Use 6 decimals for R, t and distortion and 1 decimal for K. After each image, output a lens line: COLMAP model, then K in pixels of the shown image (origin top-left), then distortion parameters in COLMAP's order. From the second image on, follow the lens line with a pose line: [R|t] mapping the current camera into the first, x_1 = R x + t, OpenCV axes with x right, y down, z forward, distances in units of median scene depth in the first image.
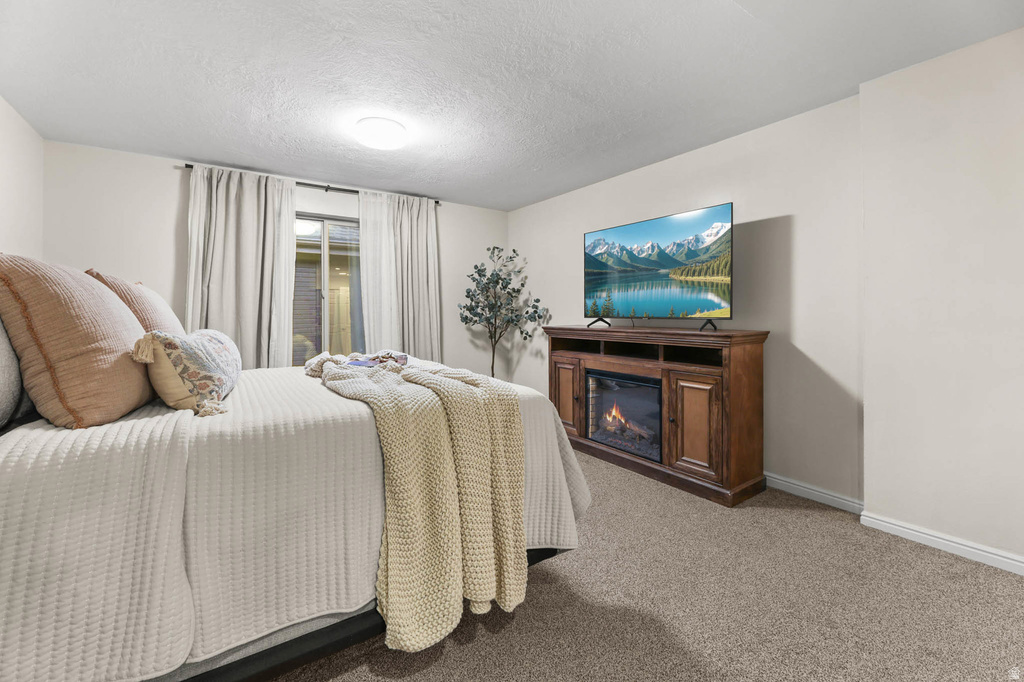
lens RADIAL K [[423.5, 0, 509.0], [0, 423.5, 316.2], [0, 0, 1]] dist [-0.003046, -0.000521]
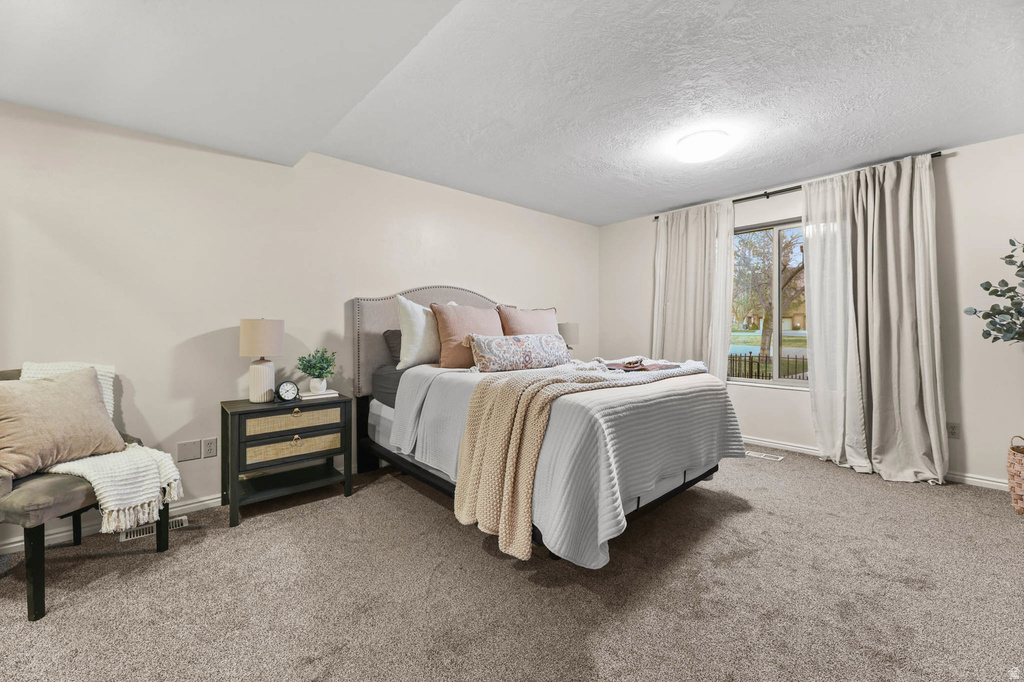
lens RADIAL K [[423.5, 0, 509.0], [0, 423.5, 316.2], [0, 0, 1]] dist [-0.003046, -0.000521]
pose [[0.117308, -0.019575, -0.992903, 0.551012], [-0.004069, 0.999788, -0.020191, -0.003718], [0.993087, 0.006408, 0.117203, 0.362403]]
